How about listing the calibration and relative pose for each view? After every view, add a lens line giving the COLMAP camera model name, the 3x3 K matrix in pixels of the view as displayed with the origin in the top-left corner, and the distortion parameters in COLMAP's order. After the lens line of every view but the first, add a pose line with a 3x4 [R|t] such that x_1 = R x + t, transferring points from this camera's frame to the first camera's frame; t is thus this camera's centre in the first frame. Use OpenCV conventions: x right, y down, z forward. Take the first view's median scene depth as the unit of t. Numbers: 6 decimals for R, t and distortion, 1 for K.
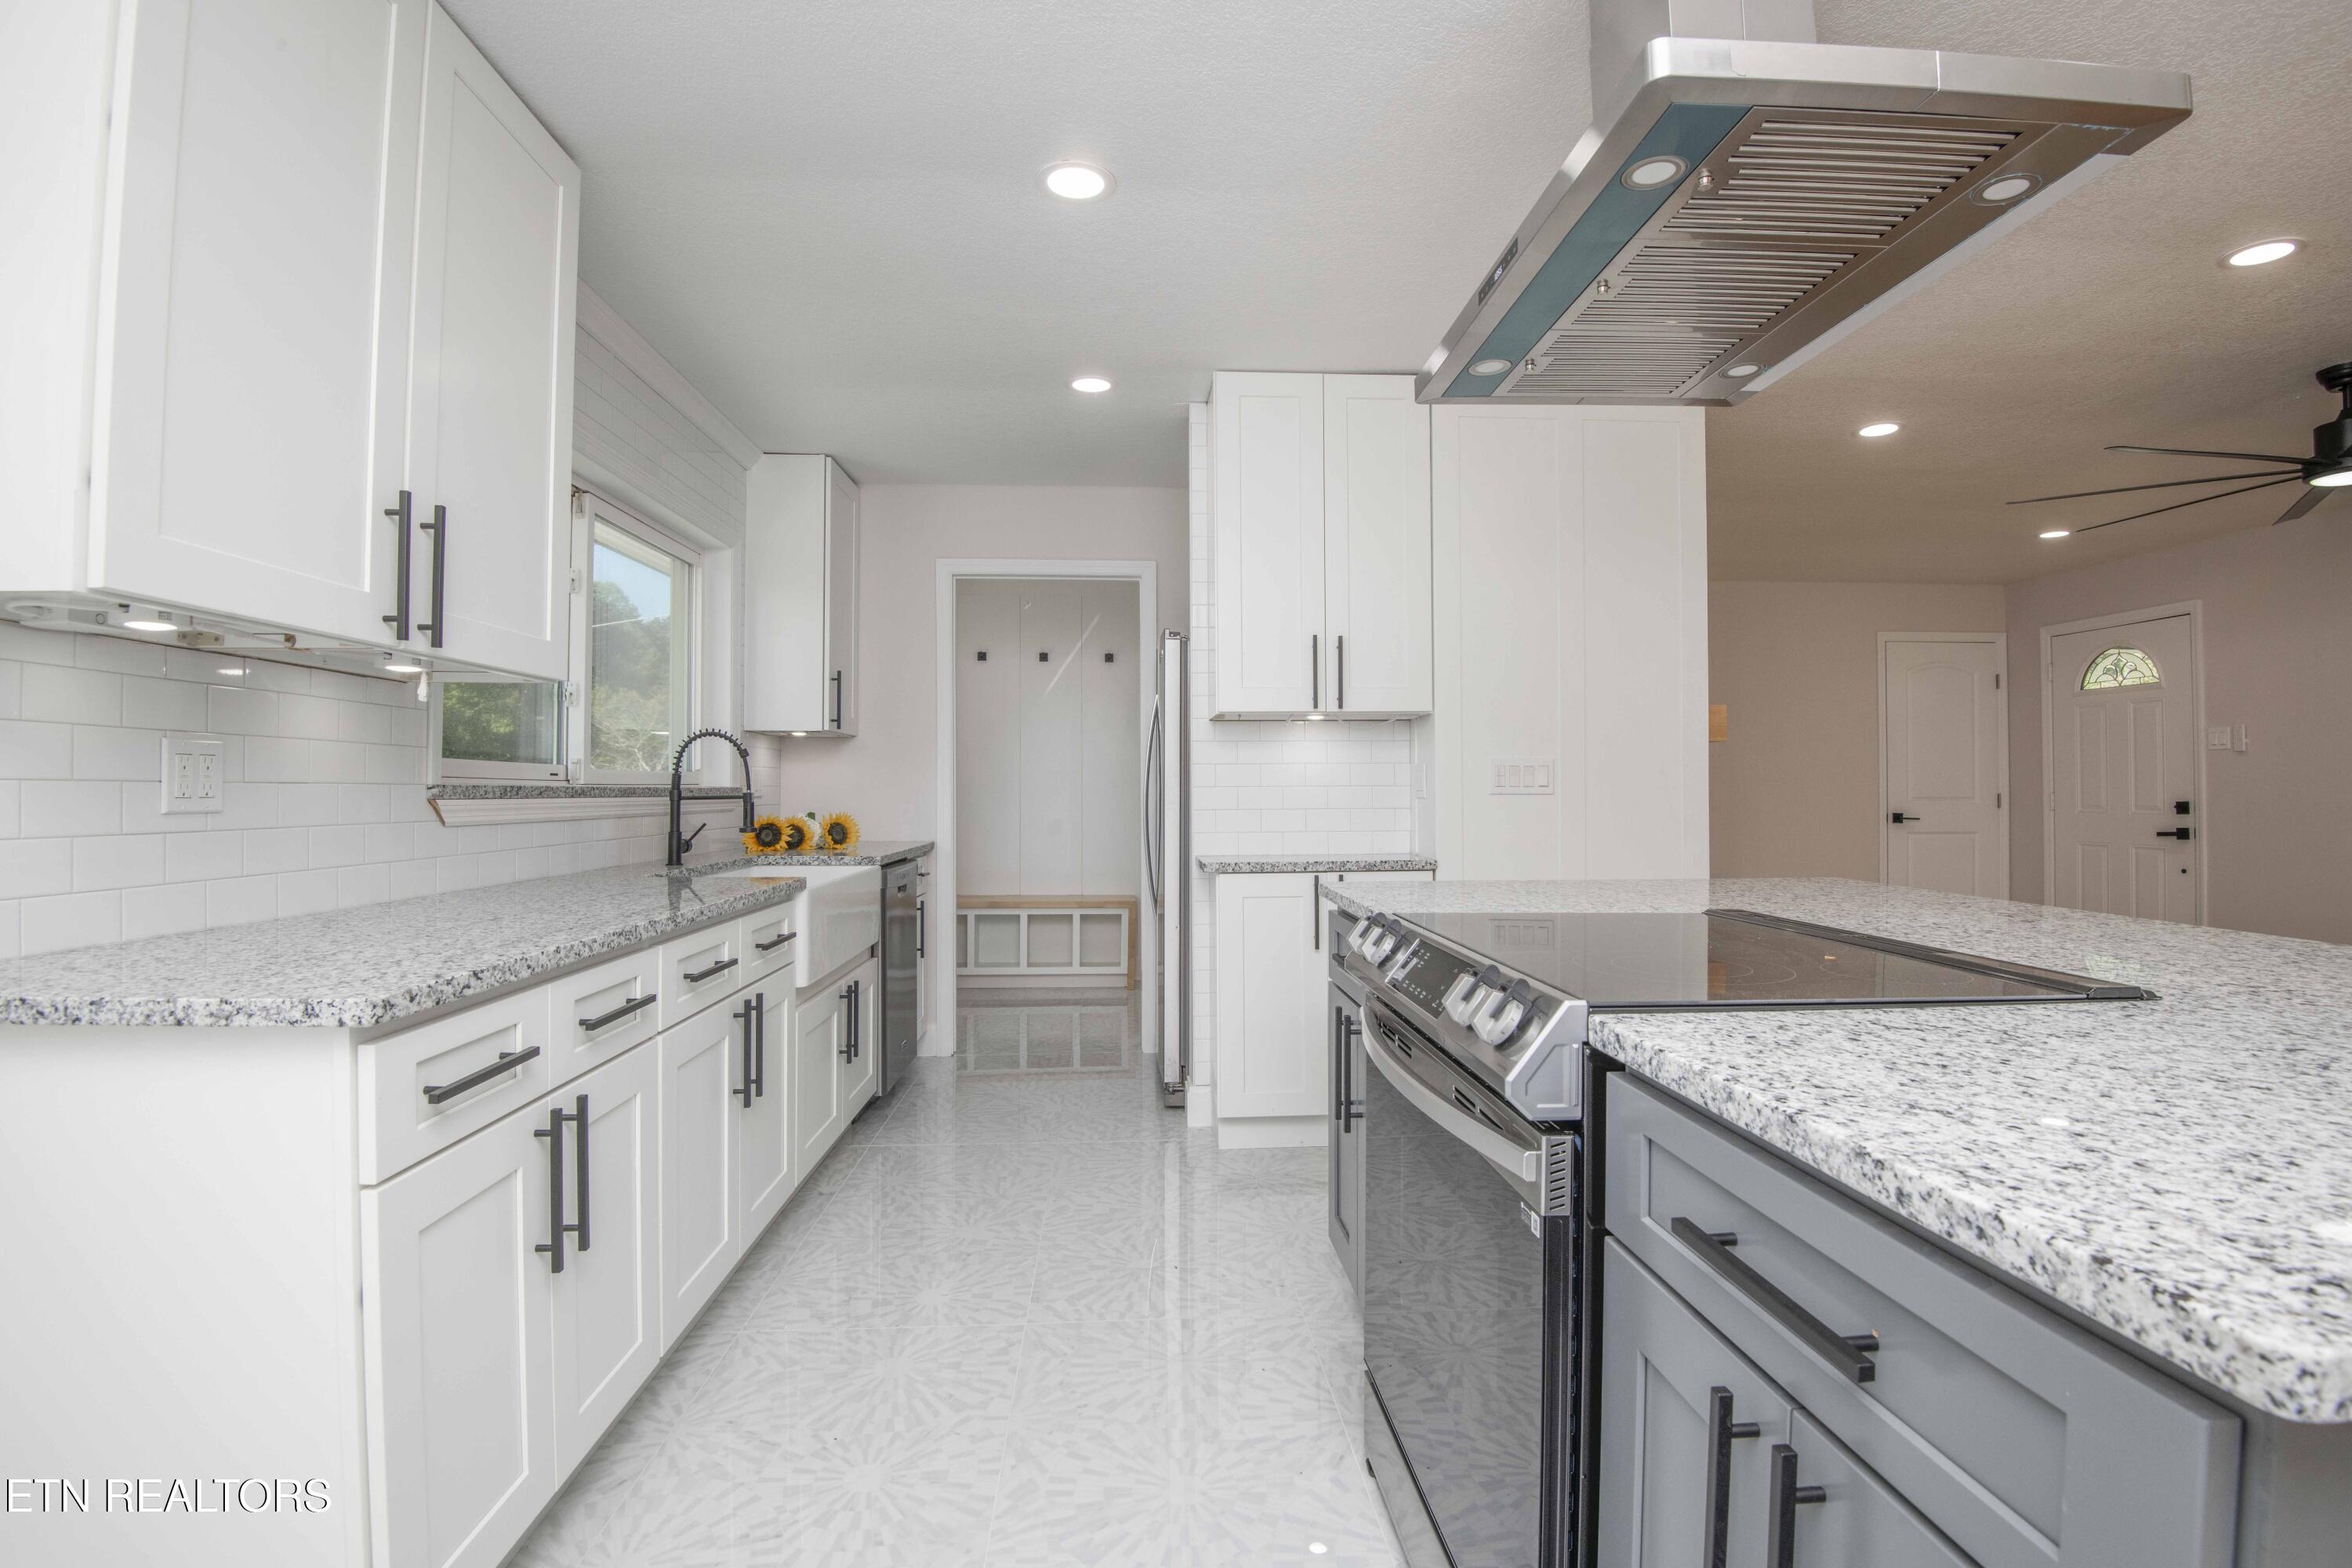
lens RADIAL K [[1099.3, 0, 1185.8], [0, 1099.3, 781.1], [0, 0, 1]] dist [-0.021234, -0.013346]
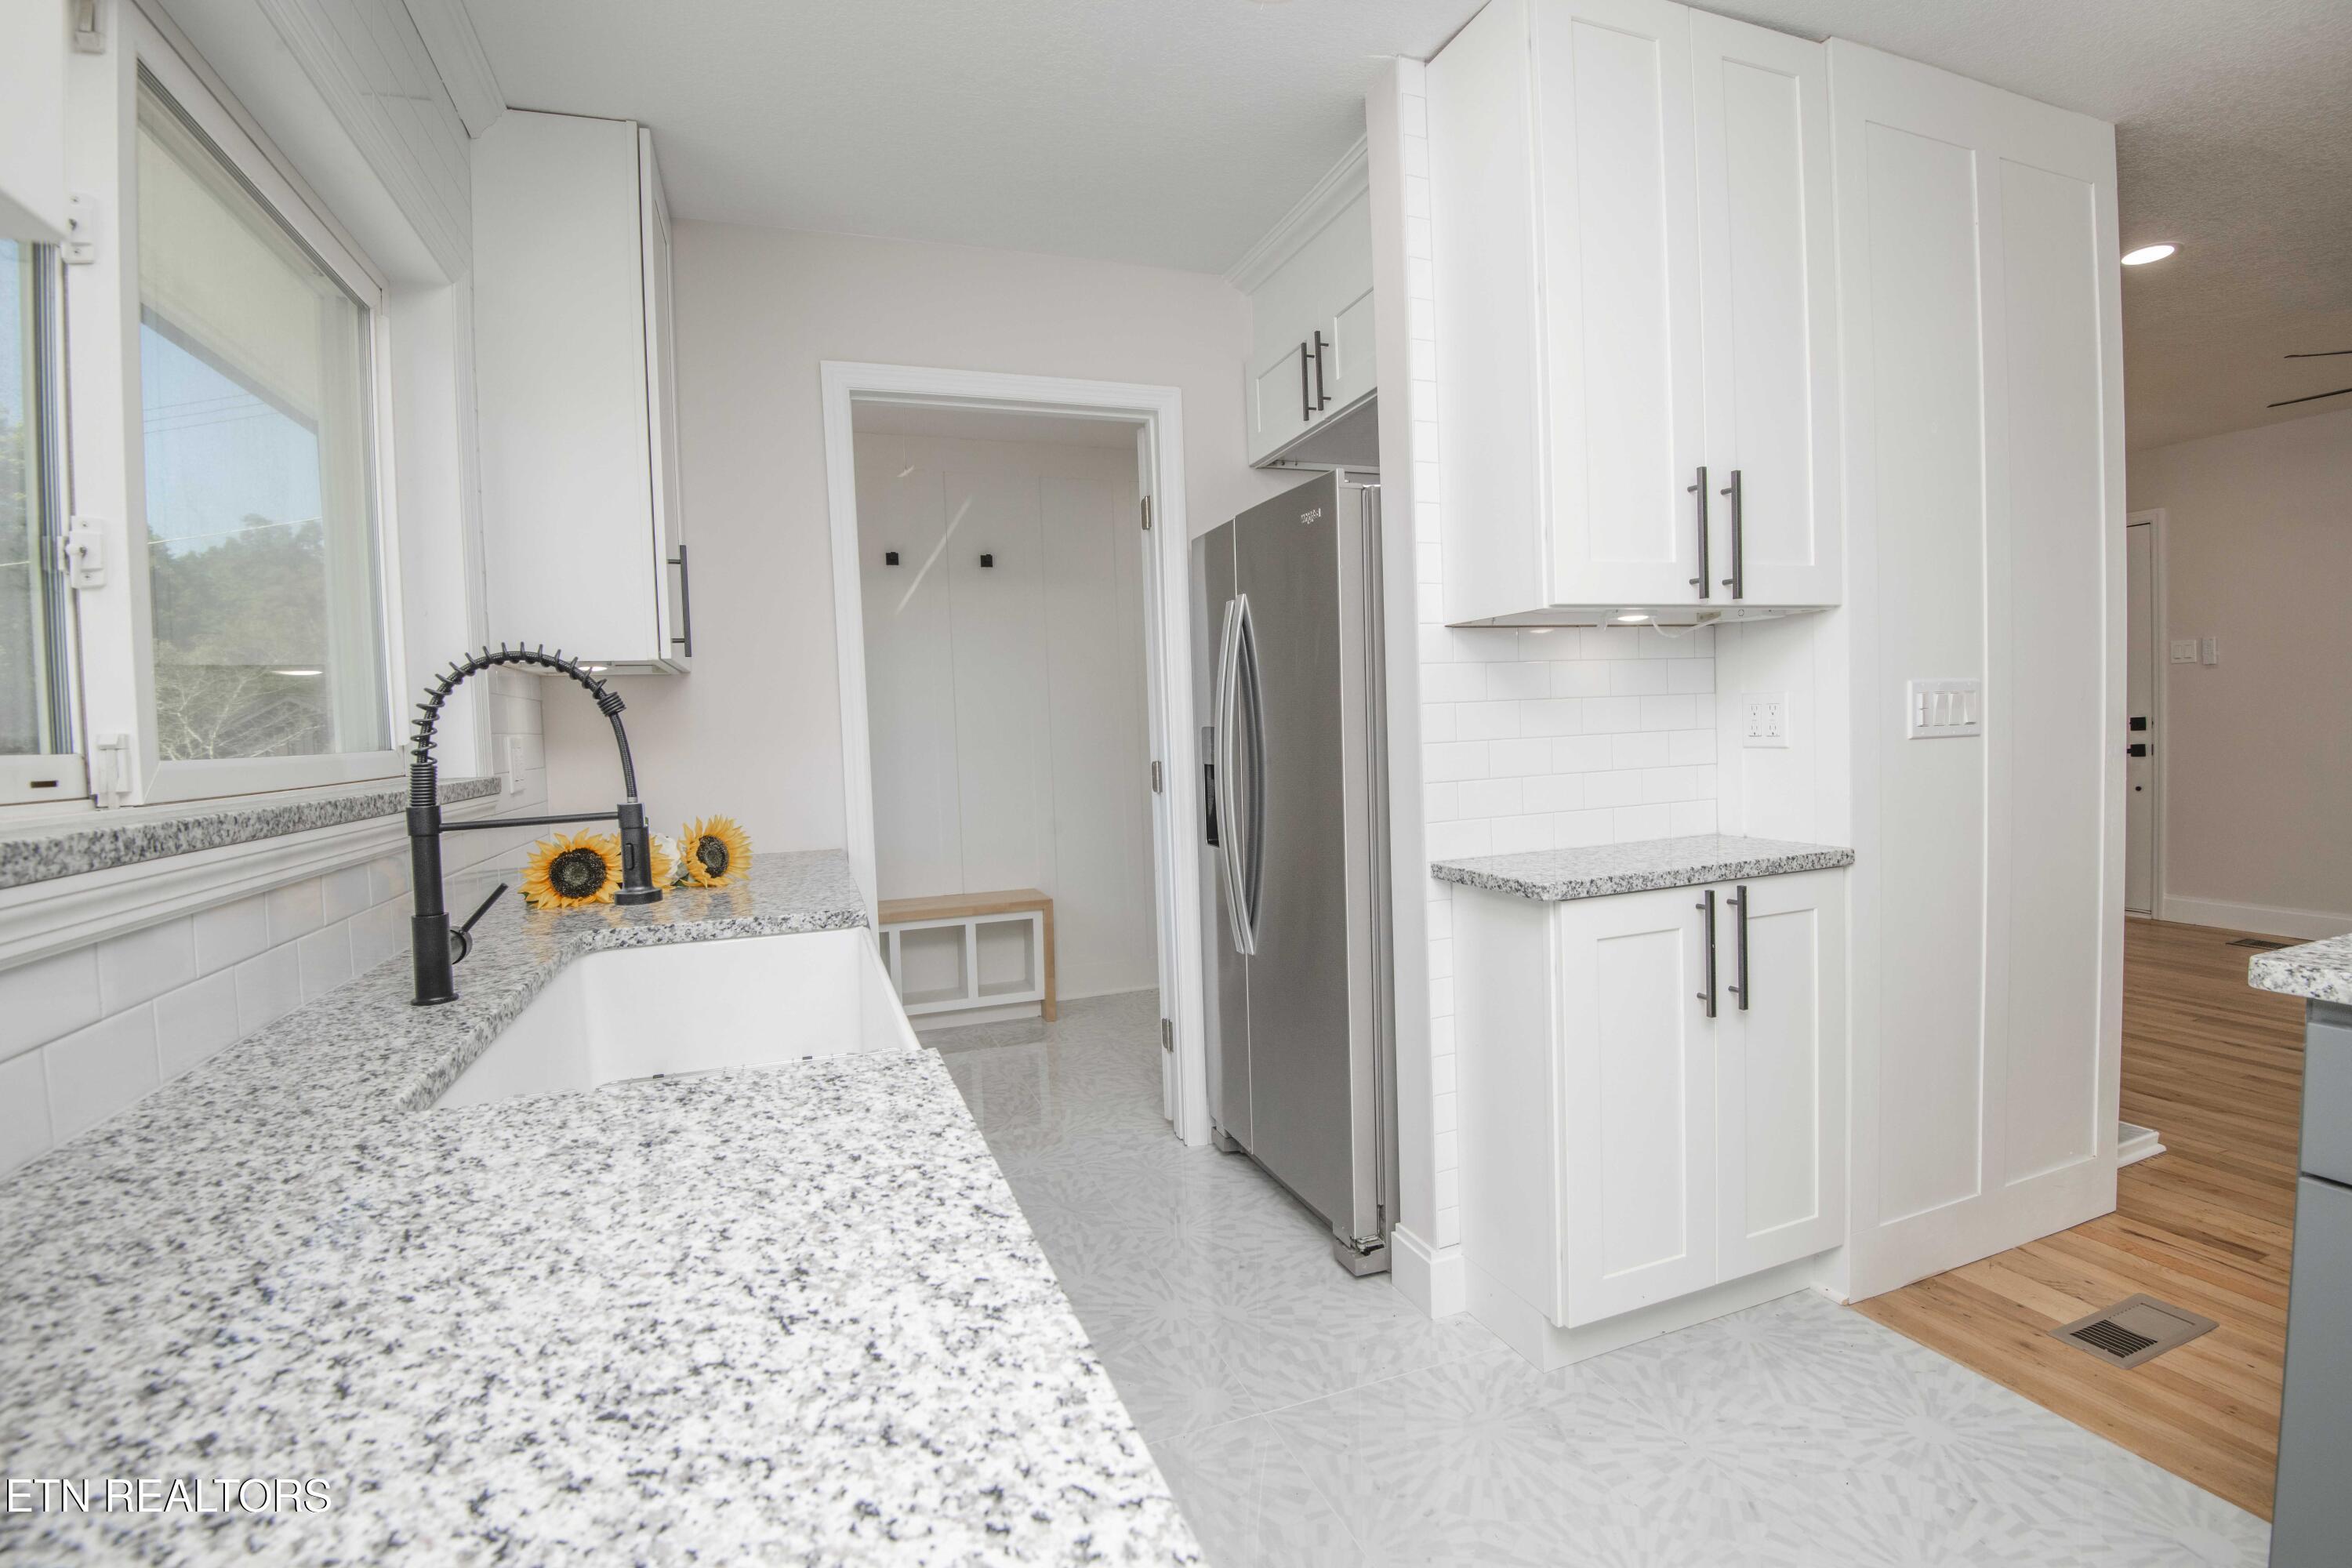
lens RADIAL K [[1099.3, 0, 1185.8], [0, 1099.3, 781.1], [0, 0, 1]] dist [-0.021234, -0.013346]
pose [[0.957137, -0.048191, 0.285598, -0.303674], [0.032828, 0.997757, 0.058338, -0.013975], [-0.287769, -0.046461, 0.956572, 0.532408]]
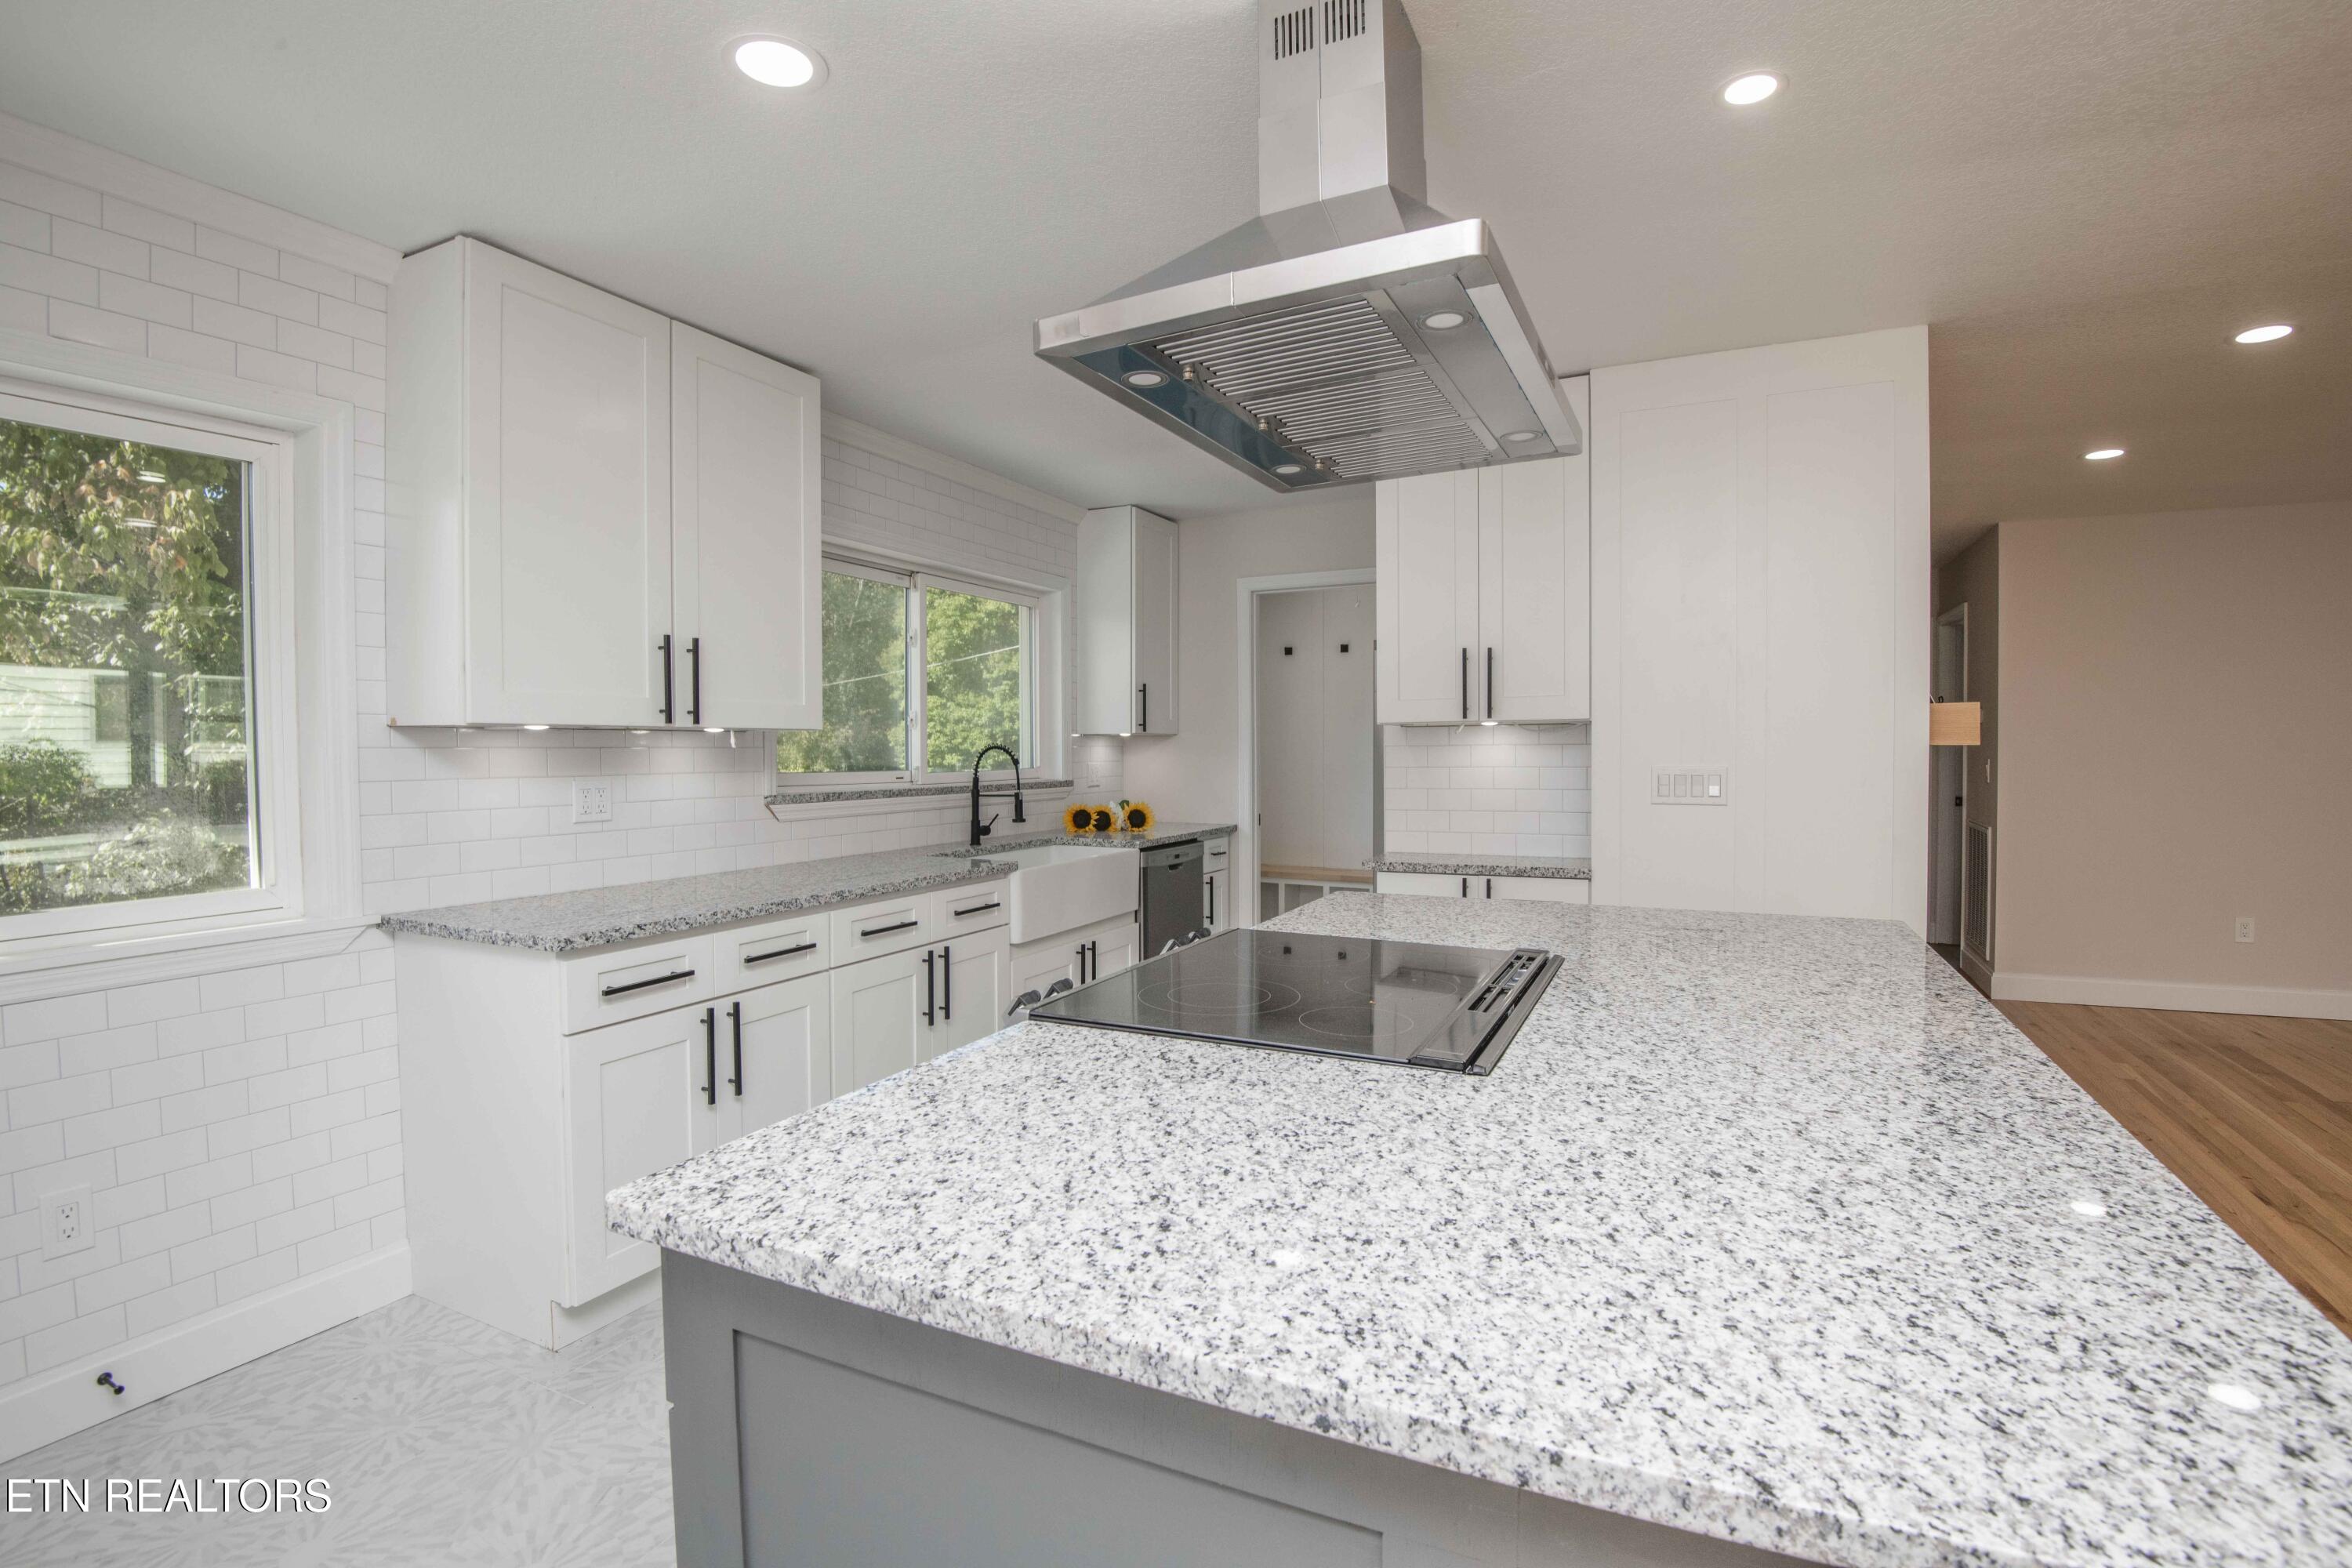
lens RADIAL K [[1099.3, 0, 1185.8], [0, 1099.3, 781.1], [0, 0, 1]] dist [-0.021234, -0.013346]
pose [[0.869141, 0.012668, -0.494402, 0.404426], [0.007490, 0.999220, 0.038770, -0.049351], [0.494508, -0.037400, 0.868368, -0.042169]]
